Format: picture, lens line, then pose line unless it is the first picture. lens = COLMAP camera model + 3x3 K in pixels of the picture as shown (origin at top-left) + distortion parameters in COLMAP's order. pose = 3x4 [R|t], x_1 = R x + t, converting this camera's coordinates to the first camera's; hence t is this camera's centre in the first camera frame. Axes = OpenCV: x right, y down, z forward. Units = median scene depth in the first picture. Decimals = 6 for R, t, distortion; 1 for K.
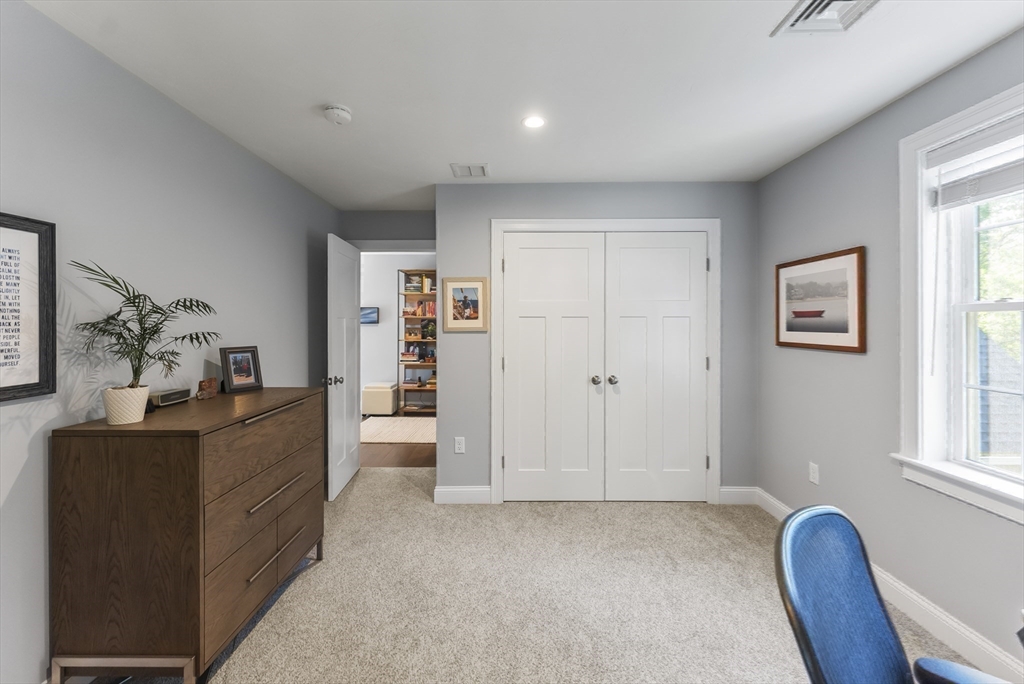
lens RADIAL K [[428.9, 0, 509.6], [0, 428.9, 327.2], [0, 0, 1]] dist [0.002407, 0.000372]
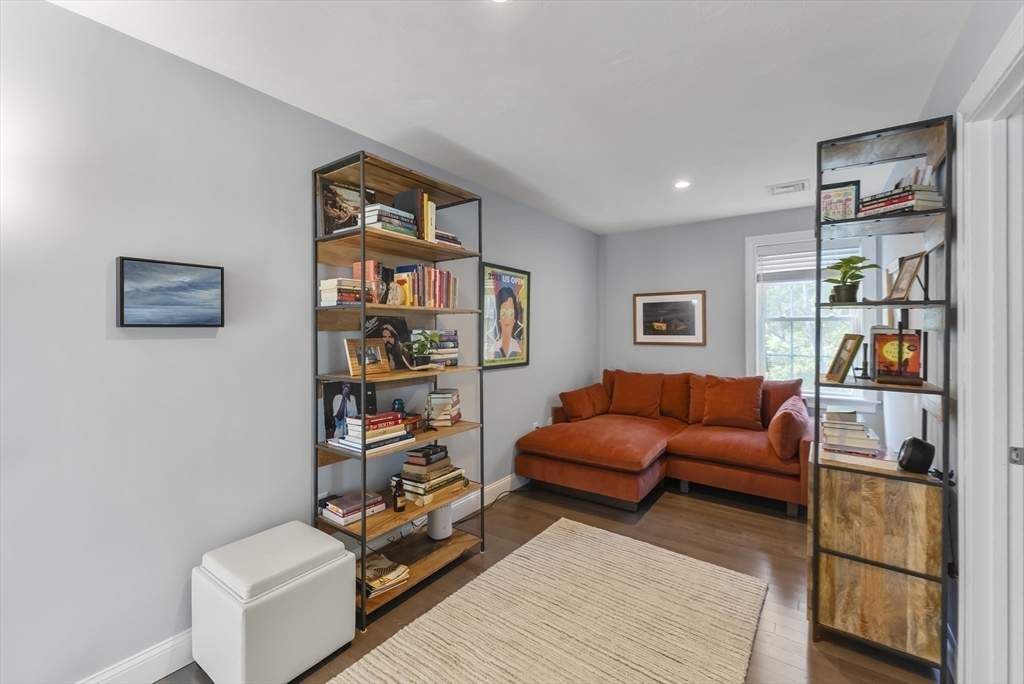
lens RADIAL K [[428.9, 0, 509.6], [0, 428.9, 327.2], [0, 0, 1]] dist [0.002407, 0.000372]
pose [[0.058820, 0.005868, 0.998251, -0.889809], [0.002201, 0.999980, -0.006008, -0.010228], [-0.998266, 0.002550, 0.058806, 1.358698]]
